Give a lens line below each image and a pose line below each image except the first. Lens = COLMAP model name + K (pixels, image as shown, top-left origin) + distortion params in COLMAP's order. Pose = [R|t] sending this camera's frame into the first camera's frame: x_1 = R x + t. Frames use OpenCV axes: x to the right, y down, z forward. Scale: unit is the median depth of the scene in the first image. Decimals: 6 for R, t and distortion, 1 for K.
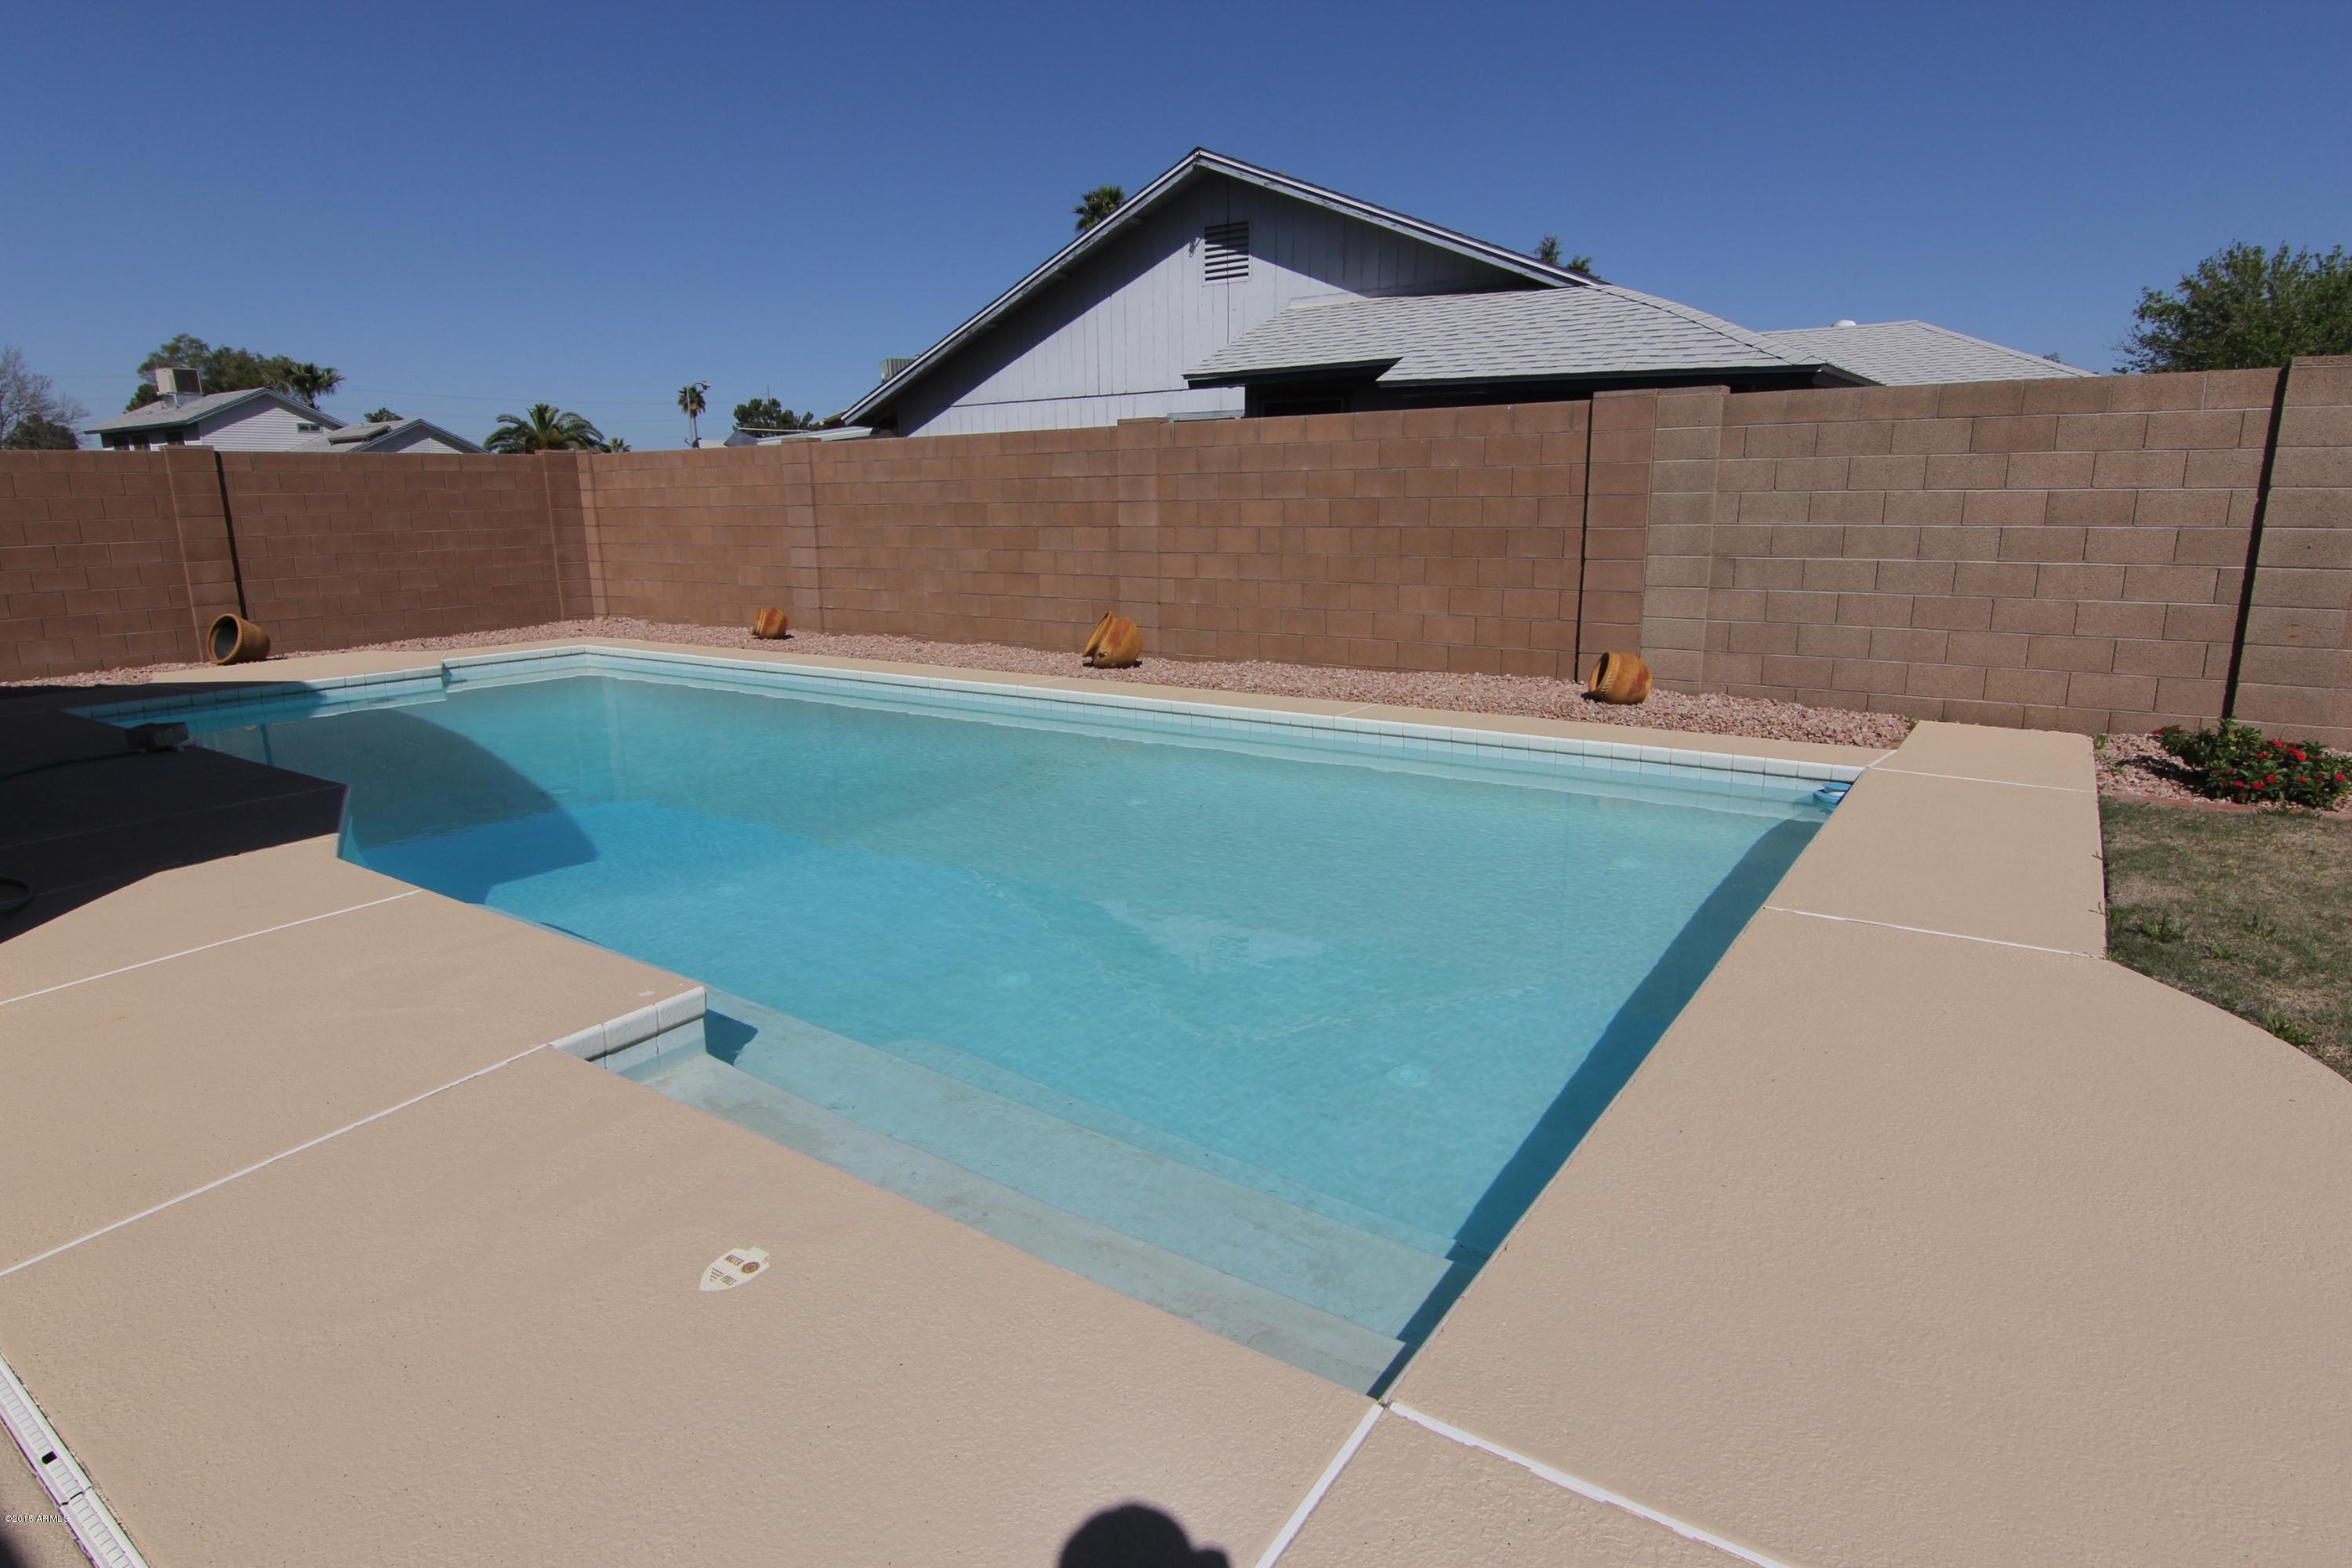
lens RADIAL K [[1247.2, 0, 1178.7], [0, 1247.2, 778.3], [0, 0, 1]] dist [-0.006311, -0.010976]
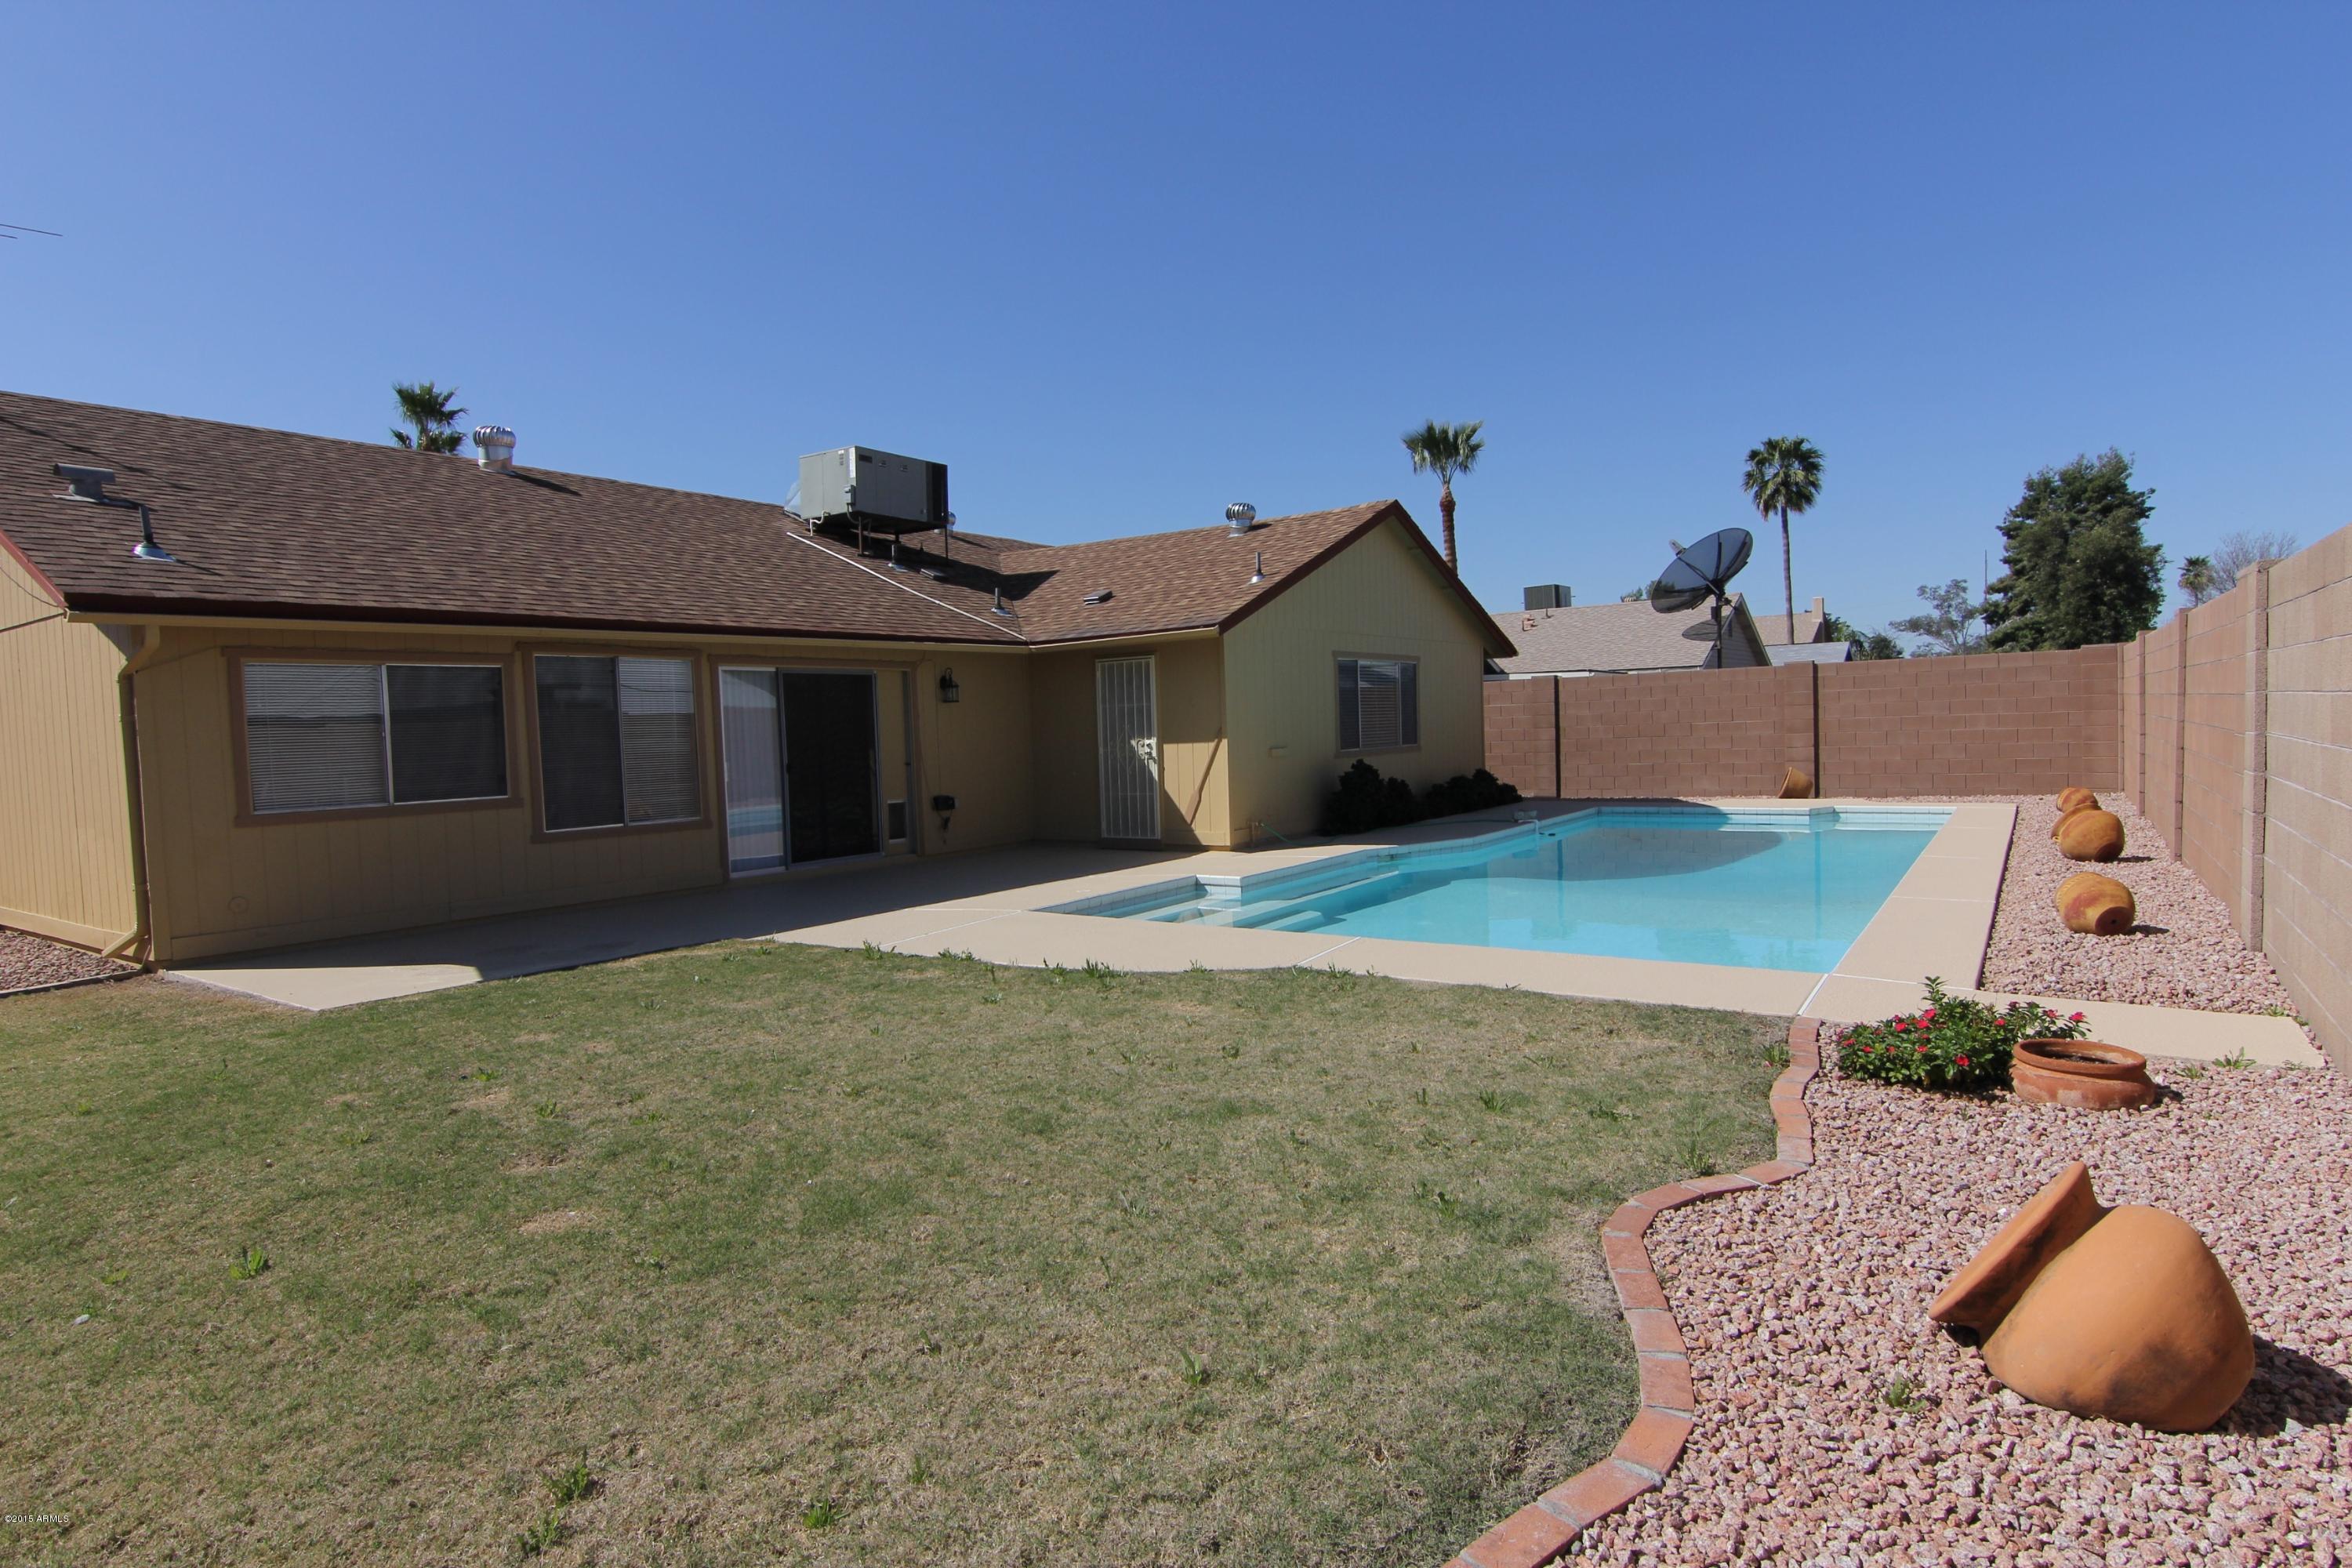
lens RADIAL K [[1247.2, 0, 1169.1], [0, 1247.2, 790.7], [0, 0, 1]] dist [-0.006311, -0.010976]
pose [[0.011616, 0.066783, -0.997700, 0.783111], [-0.182500, 0.981150, 0.063550, -0.059242], [0.983137, 0.181342, 0.023585, 0.192251]]
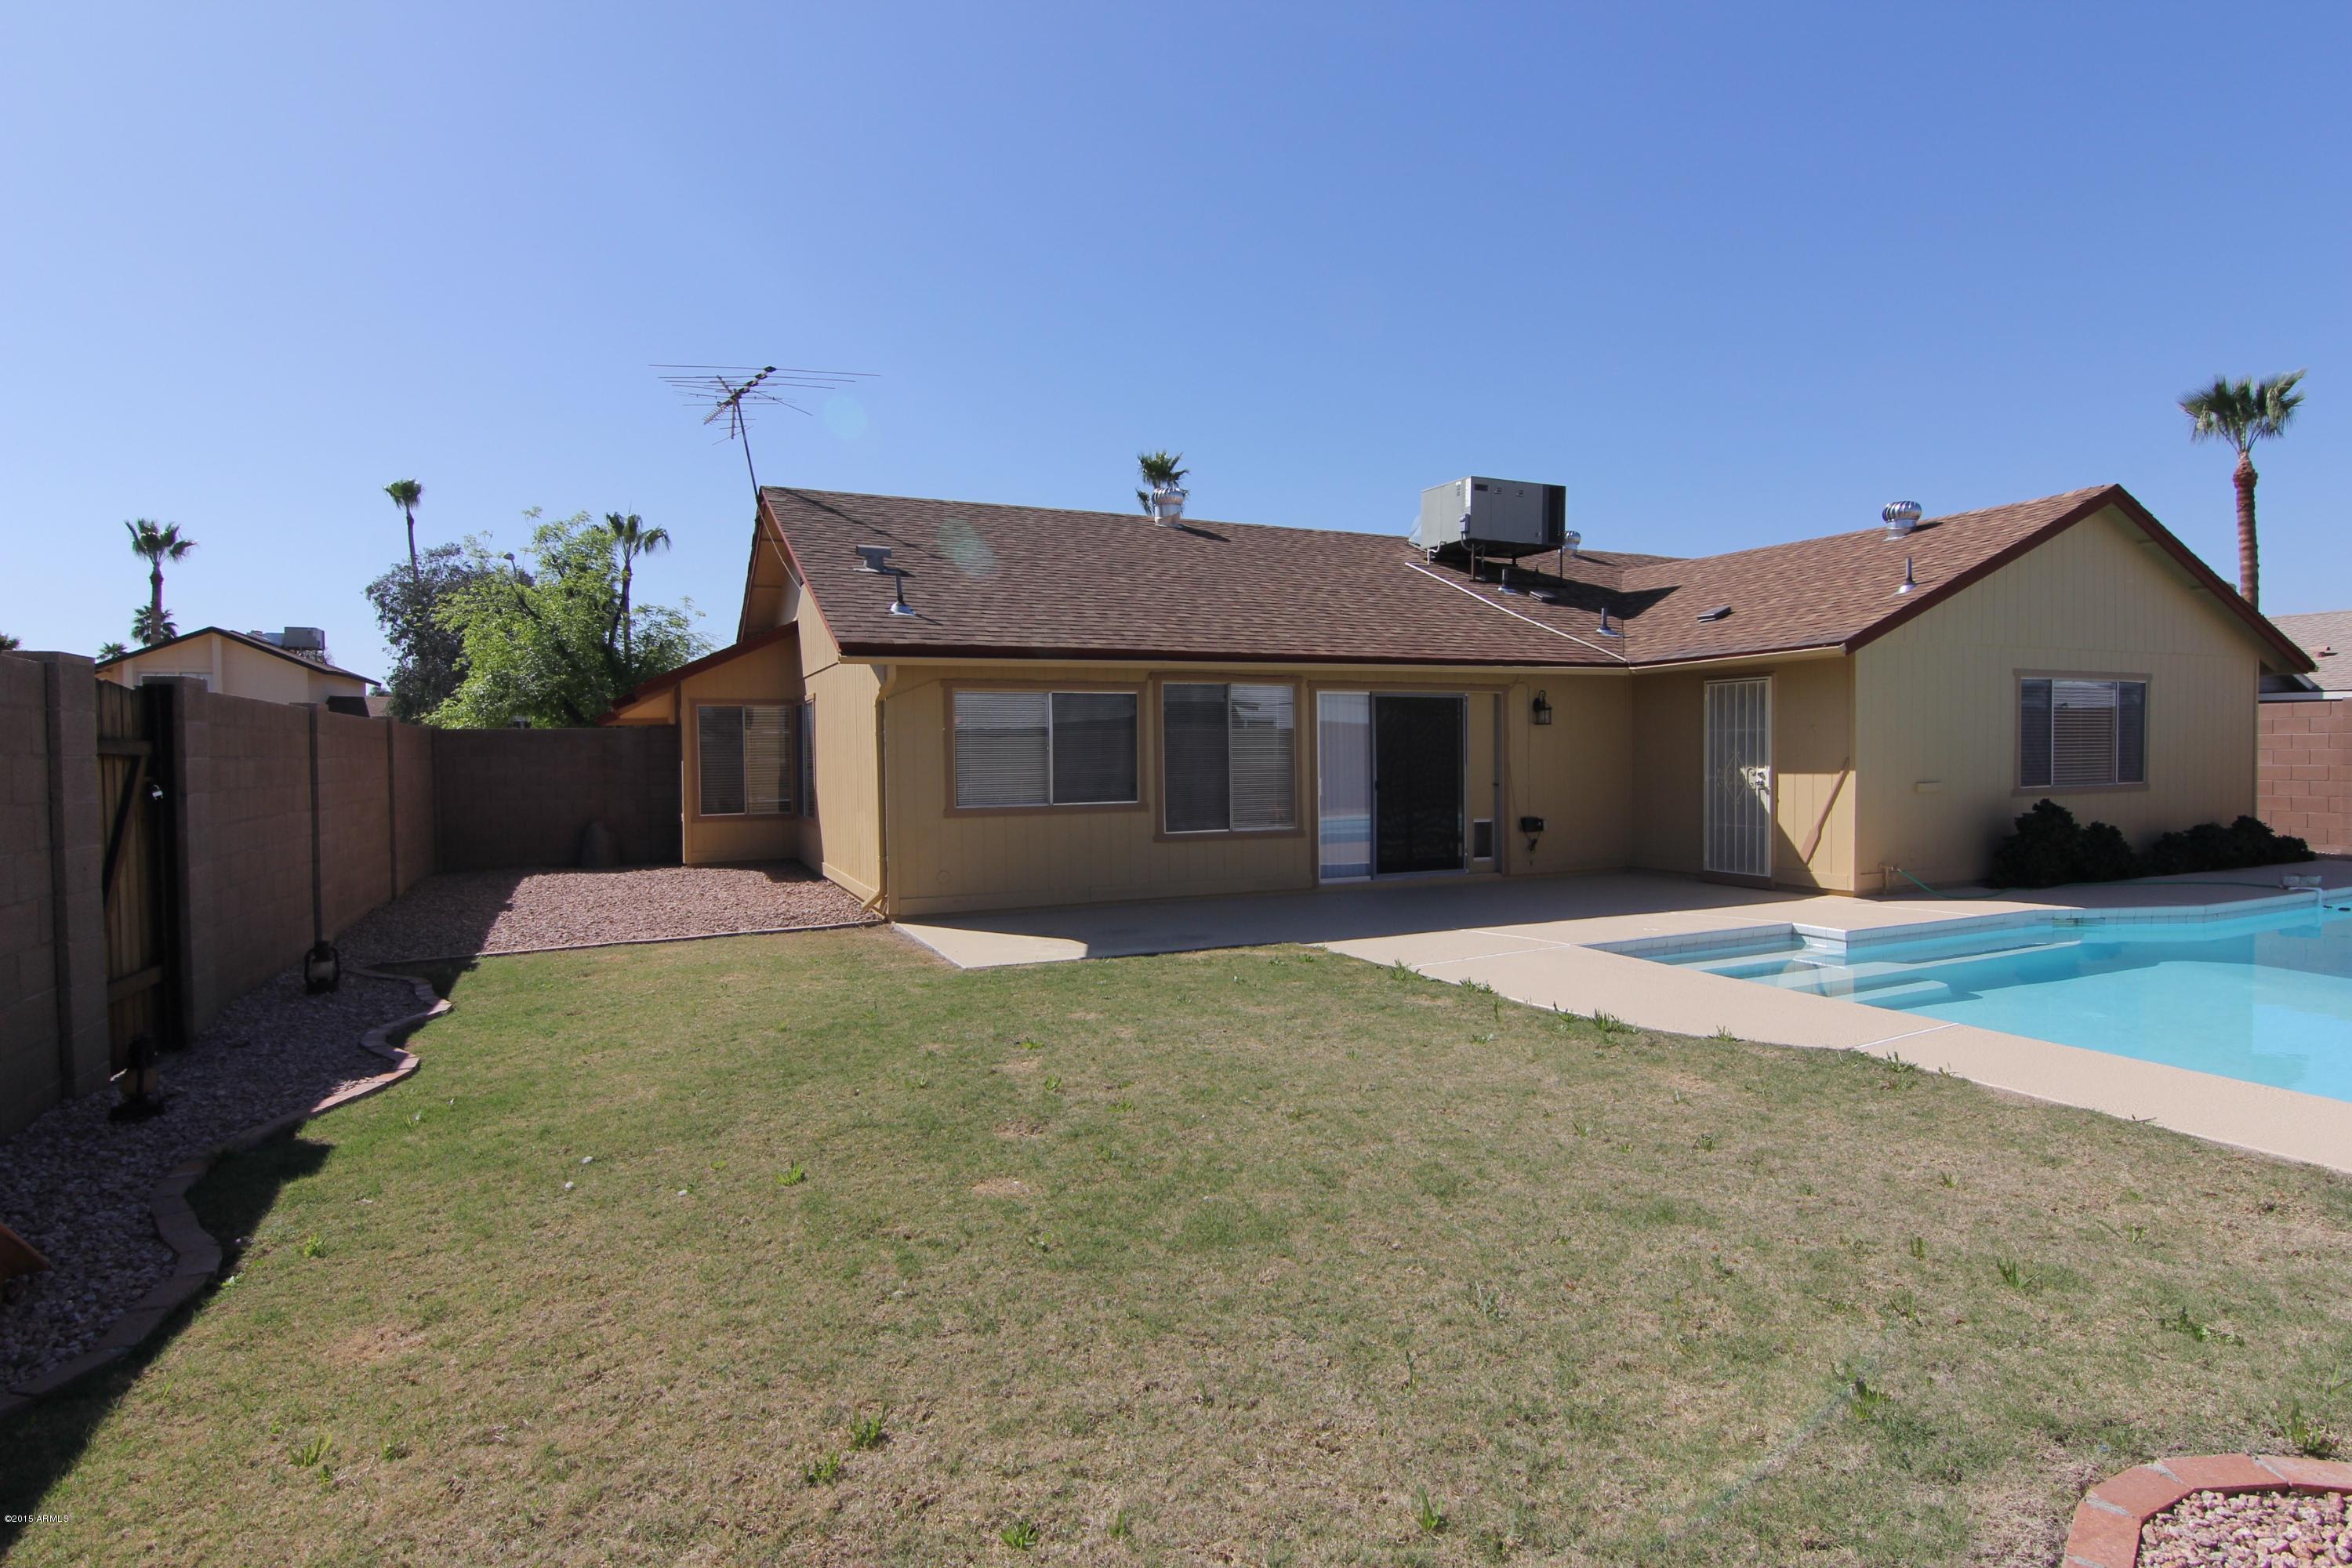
lens RADIAL K [[1184.7, 0, 1176.4], [0, 1184.7, 778.4], [0, 0, 1]] dist [-0.006594, -0.010313]
pose [[-0.496465, 0.042205, -0.867030, 0.753121], [-0.168897, 0.975032, 0.144173, -0.079258], [0.851467, 0.218015, -0.476941, 0.245083]]
